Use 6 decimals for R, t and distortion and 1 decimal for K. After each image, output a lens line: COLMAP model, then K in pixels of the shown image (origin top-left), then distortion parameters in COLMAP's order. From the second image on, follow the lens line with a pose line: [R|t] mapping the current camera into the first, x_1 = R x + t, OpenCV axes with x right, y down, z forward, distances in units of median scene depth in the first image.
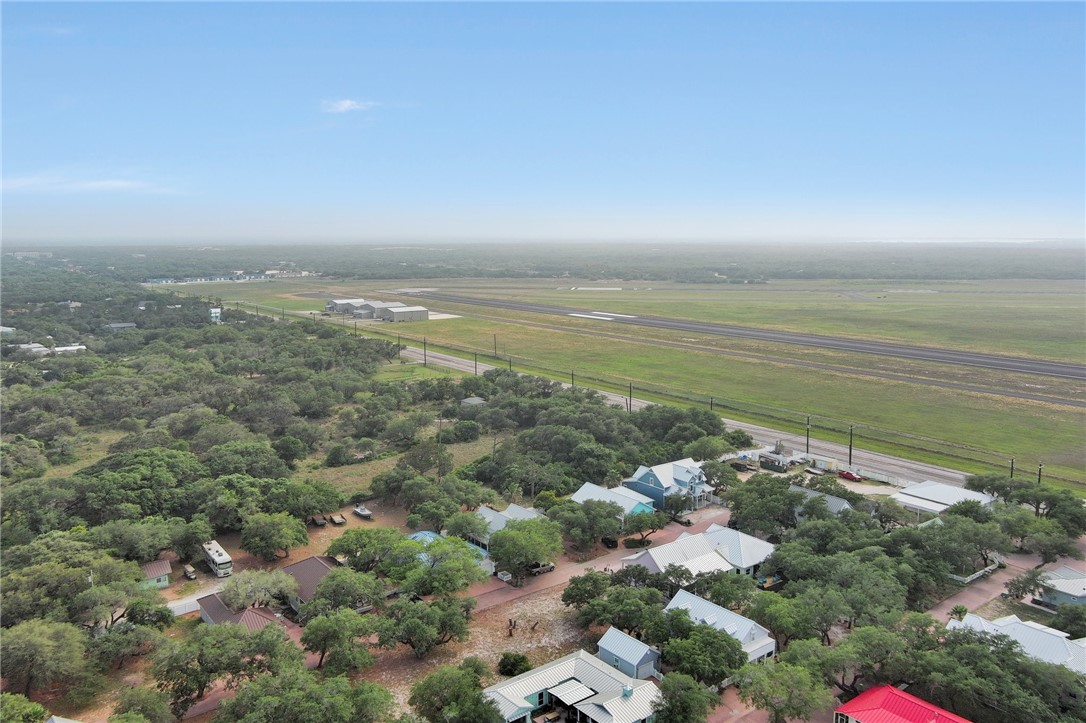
lens RADIAL K [[840.6, 0, 546.9], [0, 840.6, 347.1], [0, 0, 1]] dist [0.023855, -0.012726]
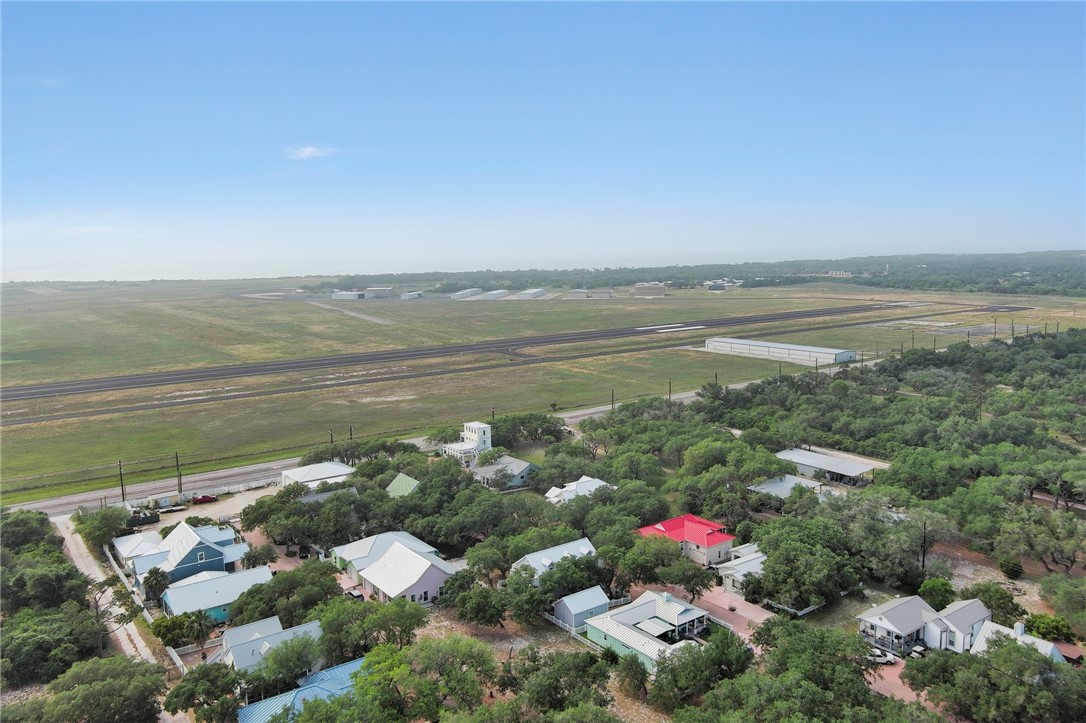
lens RADIAL K [[823.3, 0, 543.0], [0, 823.3, 361.5], [0, 0, 1]] dist [0.033878, -0.002502]
pose [[0.053258, -0.140198, 0.988690, -0.637071], [0.161809, 0.978222, 0.129998, -0.073141], [-0.985384, 0.153055, 0.074783, 0.620537]]
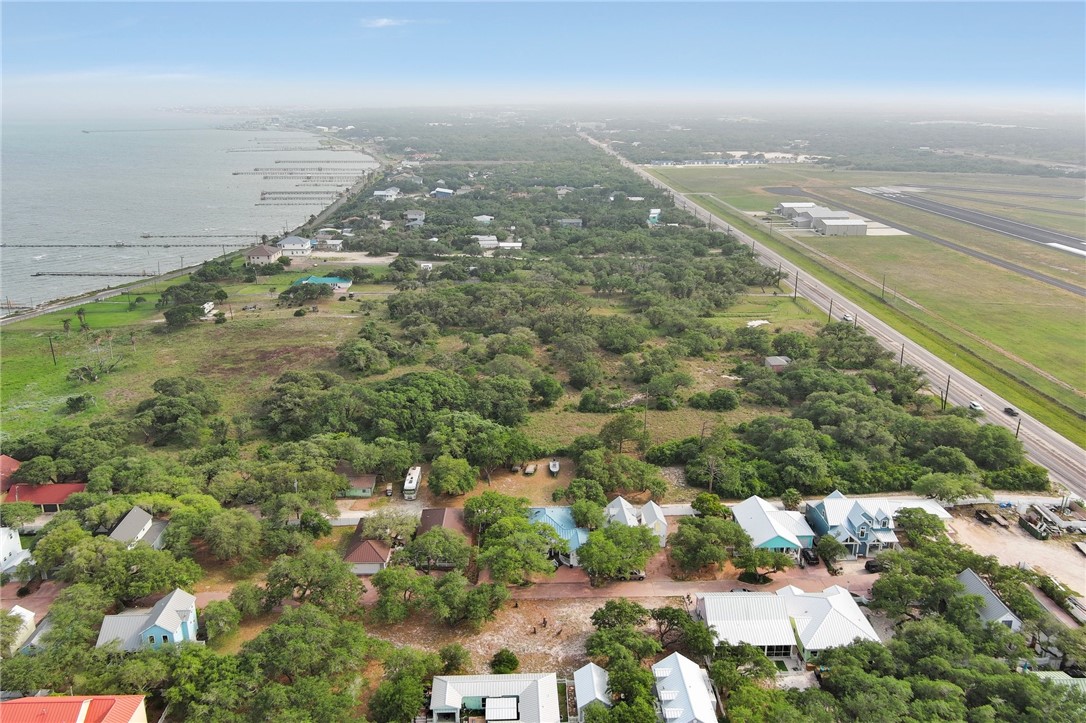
lens RADIAL K [[840.6, 0, 546.9], [0, 840.6, 347.1], [0, 0, 1]] dist [0.023855, -0.012726]
pose [[0.809495, 0.172204, -0.561305, 0.385058], [-0.082850, 0.979958, 0.181161, -0.168284], [0.581251, -0.100145, 0.807538, 0.105364]]
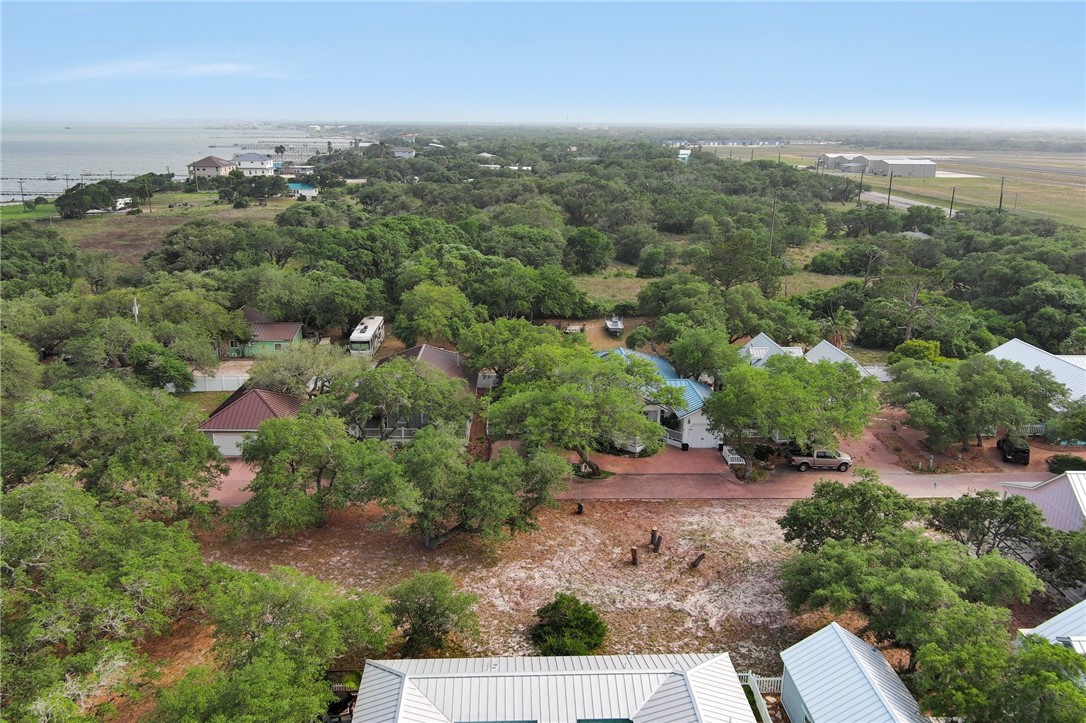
lens RADIAL K [[840.6, 0, 546.9], [0, 840.6, 347.1], [0, 0, 1]] dist [0.023855, -0.012726]
pose [[0.811518, 0.161849, -0.561465, 0.110455], [-0.090745, 0.984124, 0.152528, 0.119346], [0.577238, -0.072829, 0.813322, 0.446956]]
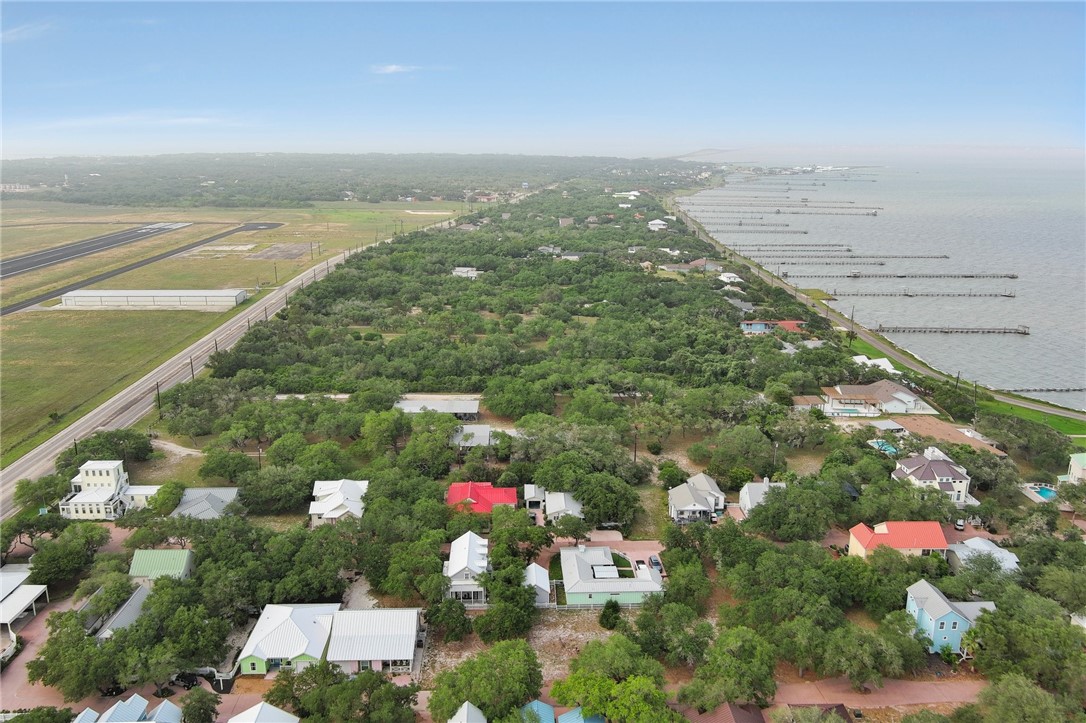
lens RADIAL K [[866.5, 0, 543.5], [0, 866.5, 335.7], [0, 0, 1]] dist [0.058250, -0.087039]
pose [[-0.810151, -0.143189, 0.568465, -0.425252], [0.079948, 0.933663, 0.349117, -0.319223], [-0.580745, 0.328285, -0.744960, 1.266856]]
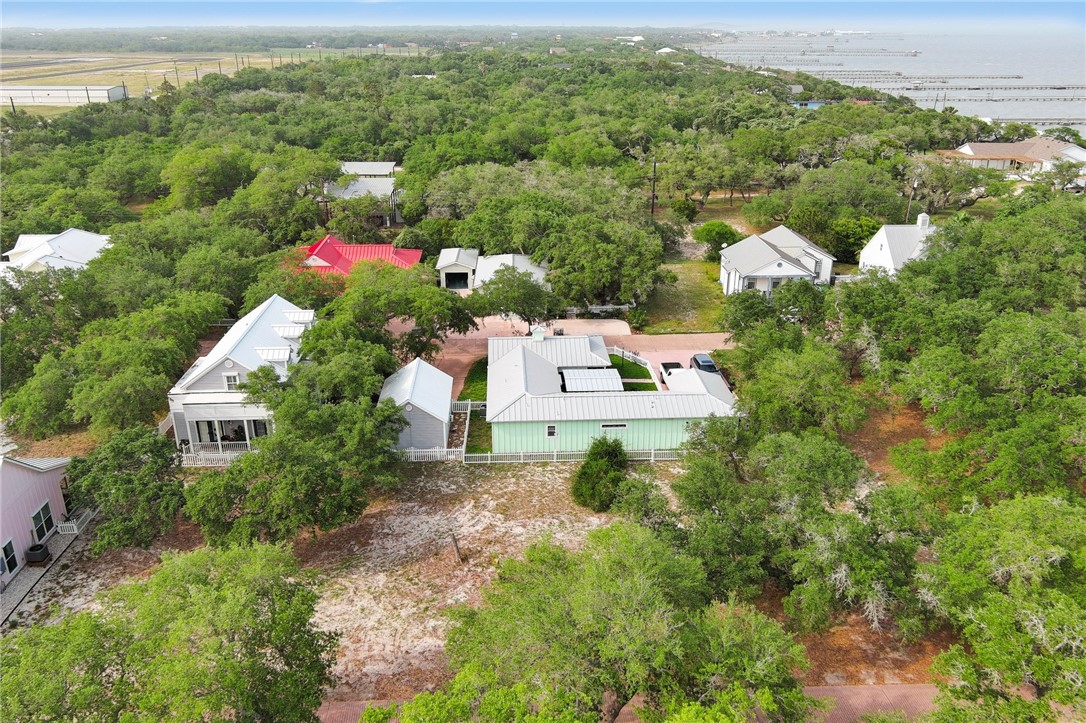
lens RADIAL K [[840.6, 0, 546.9], [0, 840.6, 347.1], [0, 0, 1]] dist [0.023855, -0.012726]
pose [[-0.812003, -0.206908, 0.545748, -0.171176], [0.084993, 0.883168, 0.461292, 0.059531], [-0.577432, 0.420956, -0.699549, 0.885064]]
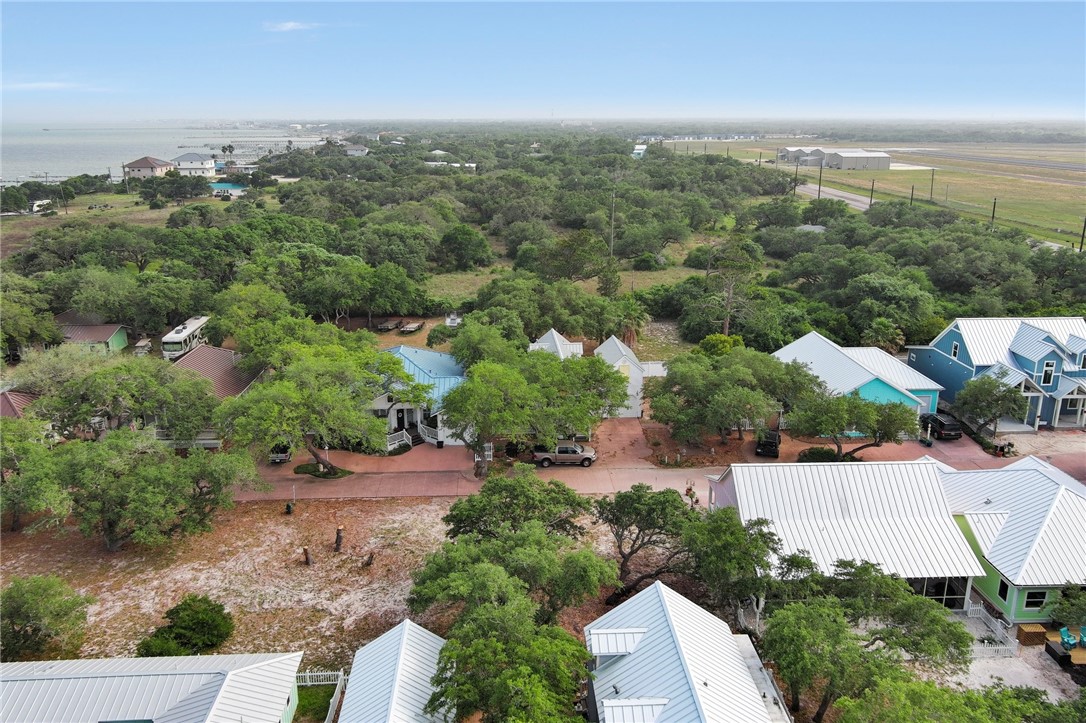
lens RADIAL K [[848.5, 0, 545.6], [0, 848.5, 341.3], [0, 0, 1]] dist [0.015059, -0.005585]
pose [[0.815672, 0.149344, -0.558905, 0.212222], [-0.079169, 0.985831, 0.147881, 0.109035], [0.573071, -0.076375, 0.815939, 0.517677]]
